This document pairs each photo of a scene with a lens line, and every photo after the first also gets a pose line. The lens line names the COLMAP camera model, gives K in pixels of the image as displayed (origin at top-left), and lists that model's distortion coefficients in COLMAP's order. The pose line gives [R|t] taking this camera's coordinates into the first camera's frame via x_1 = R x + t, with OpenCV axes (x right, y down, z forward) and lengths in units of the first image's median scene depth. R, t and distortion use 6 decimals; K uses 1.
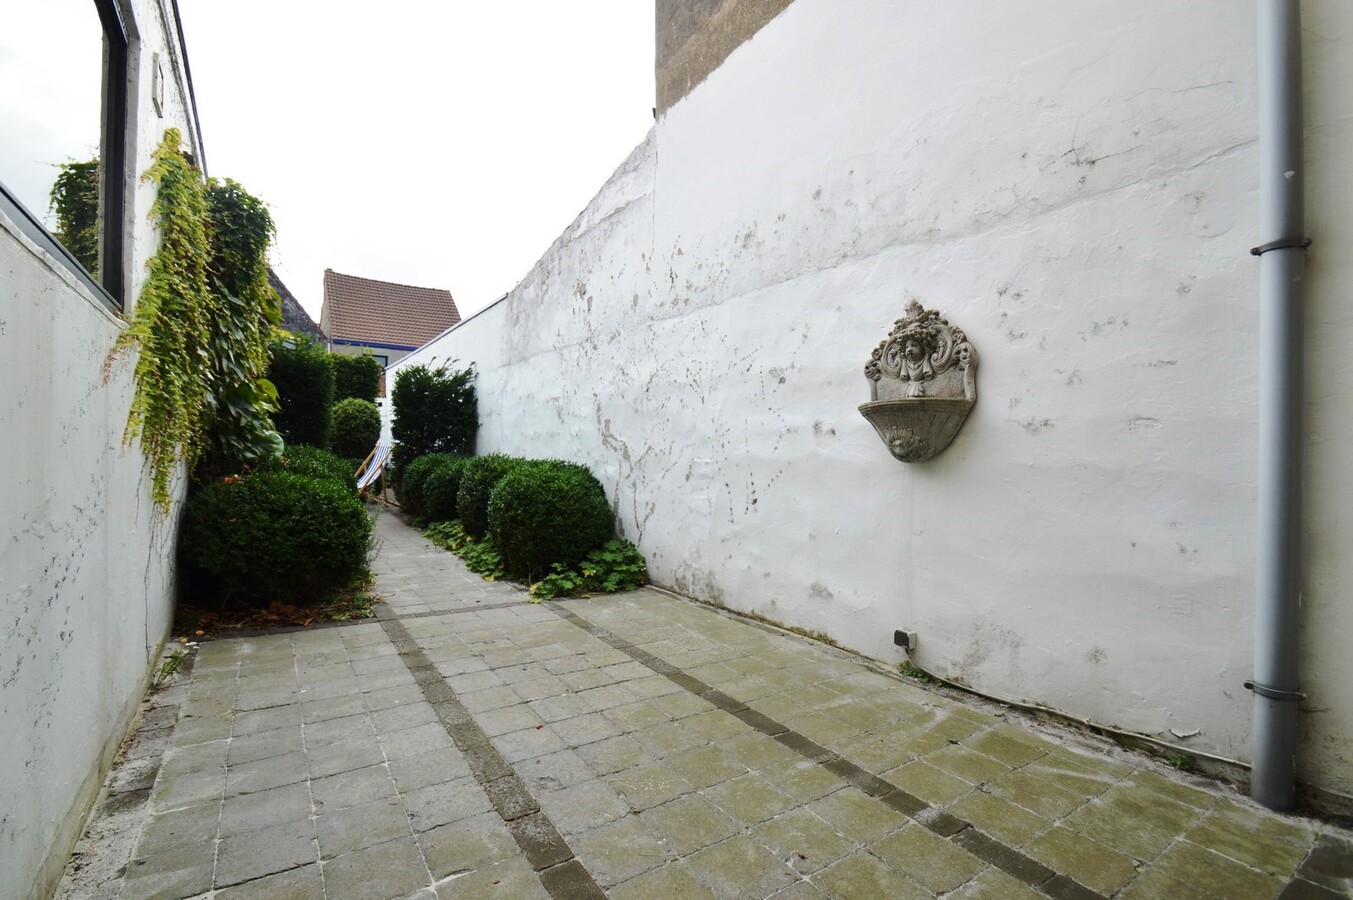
lens RADIAL K [[593.8, 0, 667.9], [0, 593.8, 457.7], [0, 0, 1]] dist [-0.013006, -0.001011]
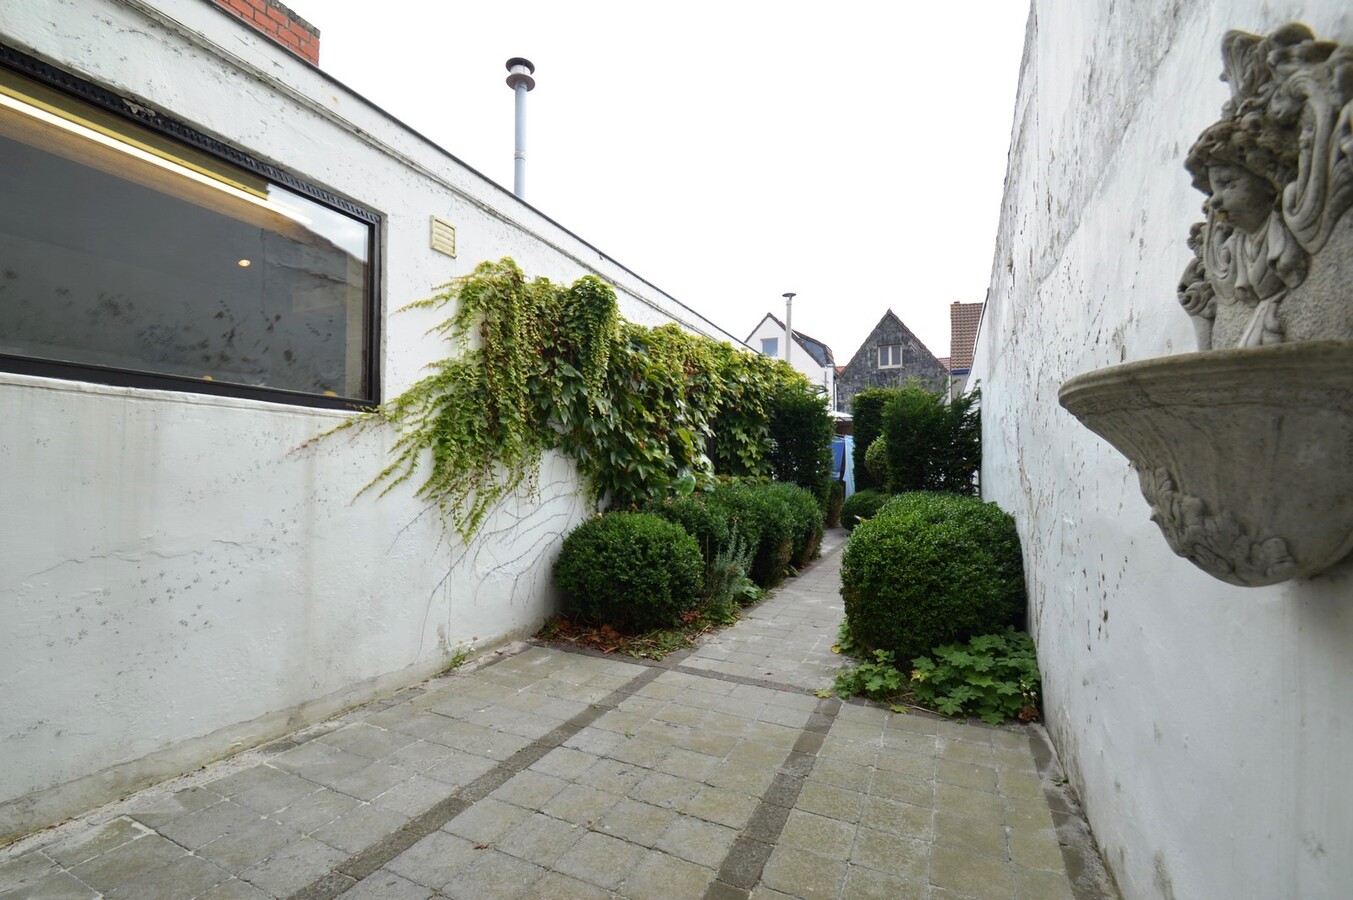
lens RADIAL K [[599.6, 0, 666.5], [0, 599.6, 453.7], [0, 0, 1]] dist [0.004444, -0.007694]
pose [[0.514280, -0.040465, -0.856667, 0.299487], [-0.006961, 0.998656, -0.051350, -0.022860], [0.857594, 0.032371, 0.513307, 0.357584]]
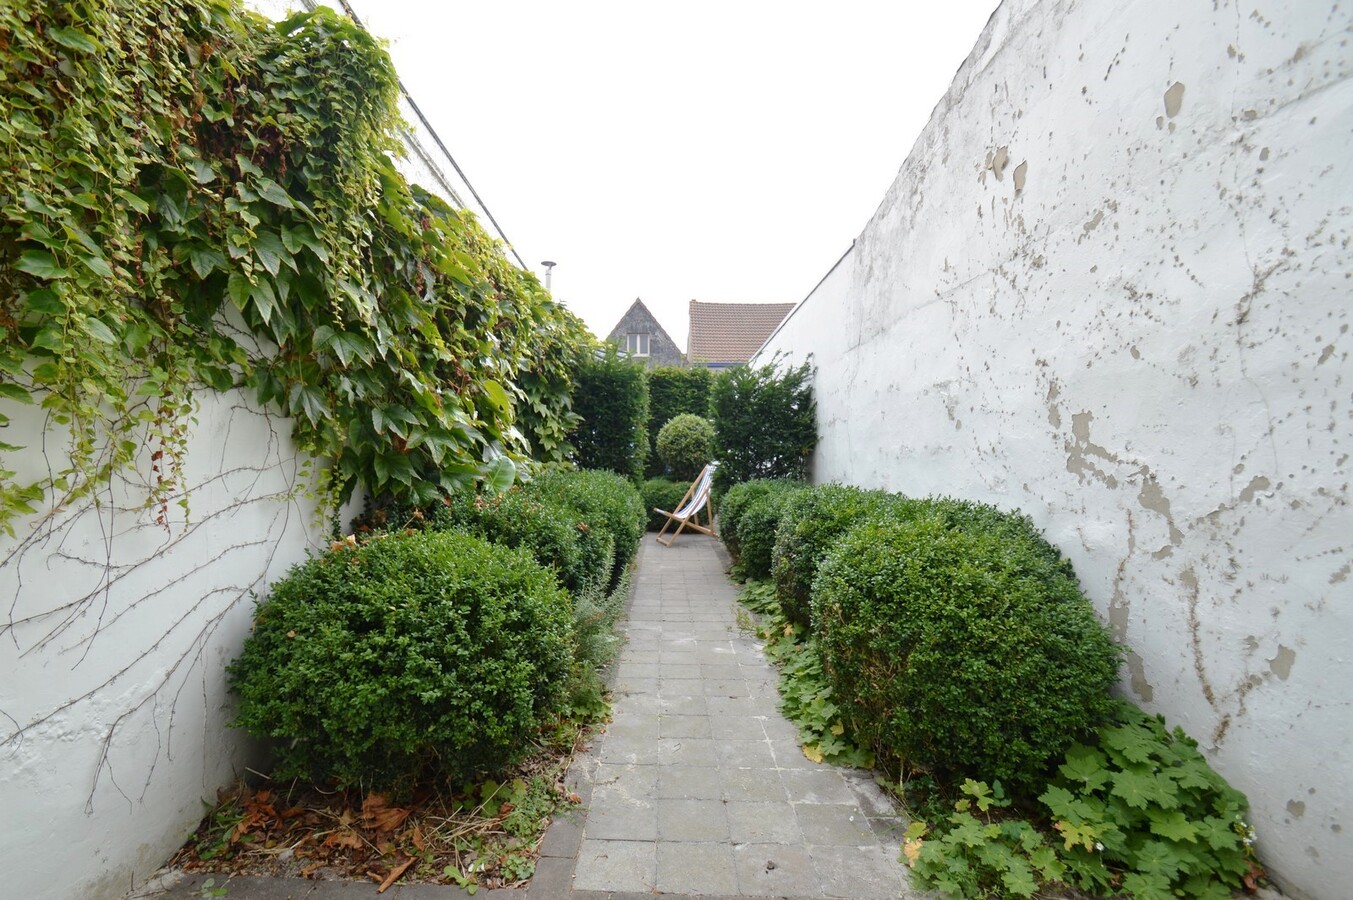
lens RADIAL K [[599.6, 0, 658.5], [0, 599.6, 451.3], [0, 0, 1]] dist [0.004444, -0.007694]
pose [[0.825389, -0.022533, -0.564114, -0.122923], [0.000956, 0.999258, -0.038516, -0.021595], [0.564563, 0.031251, 0.824798, 0.515102]]
